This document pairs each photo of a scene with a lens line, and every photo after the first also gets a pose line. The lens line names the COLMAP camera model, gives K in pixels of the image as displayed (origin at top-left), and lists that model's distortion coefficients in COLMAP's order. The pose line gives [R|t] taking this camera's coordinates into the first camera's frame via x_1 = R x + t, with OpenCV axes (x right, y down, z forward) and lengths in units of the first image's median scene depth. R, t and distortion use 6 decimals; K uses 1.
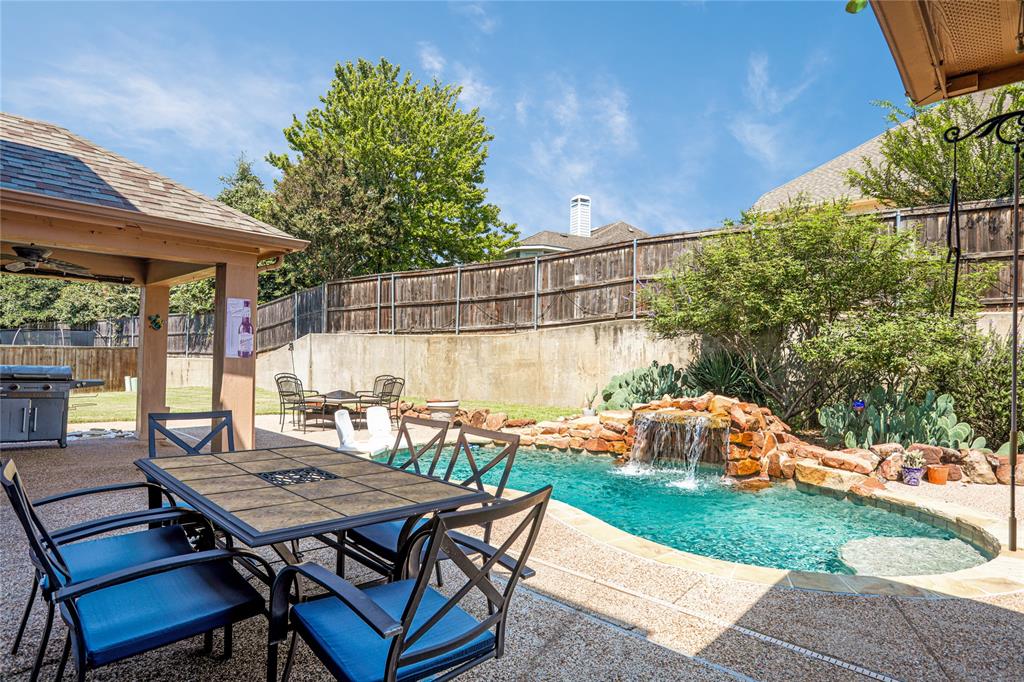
lens RADIAL K [[557.8, 0, 512.5], [0, 557.8, 352.1], [0, 0, 1]] dist [-0.062797, 0.040397]
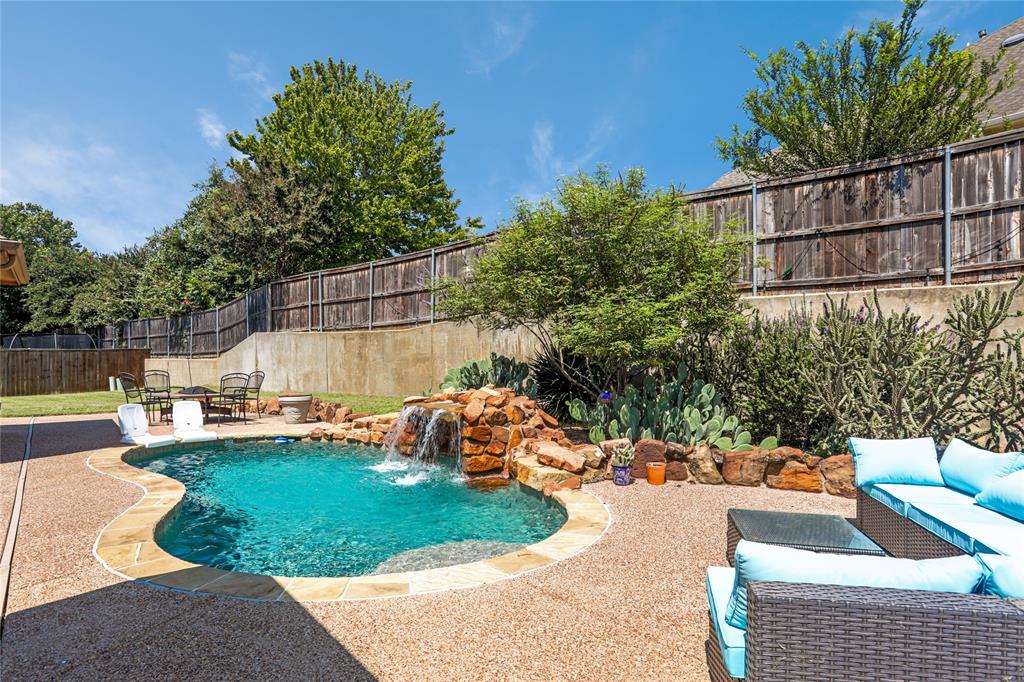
lens RADIAL K [[561.7, 0, 512.7], [0, 561.7, 350.6], [0, 0, 1]] dist [-0.034359, 0.002279]
pose [[0.994612, -0.016574, -0.102330, 0.250440], [0.016815, 0.999858, 0.001489, 0.007184], [0.102291, -0.003201, 0.994749, 0.025045]]
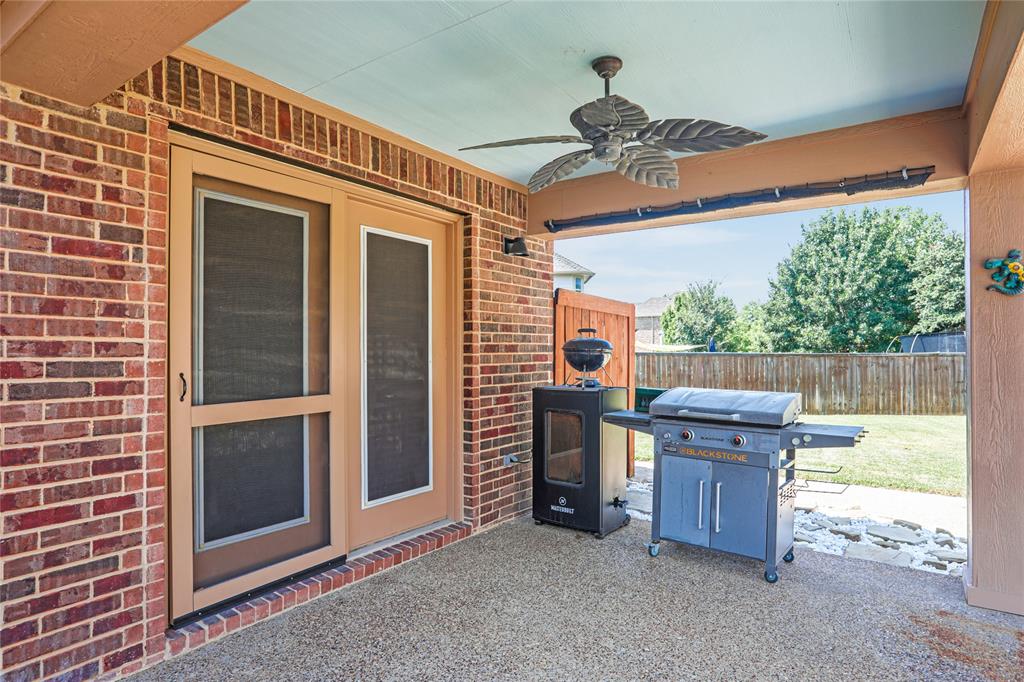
lens RADIAL K [[561.7, 0, 512.7], [0, 561.7, 350.6], [0, 0, 1]] dist [-0.034359, 0.002279]
pose [[0.142898, -0.030328, -0.989273, -0.177927], [0.013239, 0.999500, -0.028729, -0.000058], [0.989649, -0.008991, 0.143228, 0.320083]]
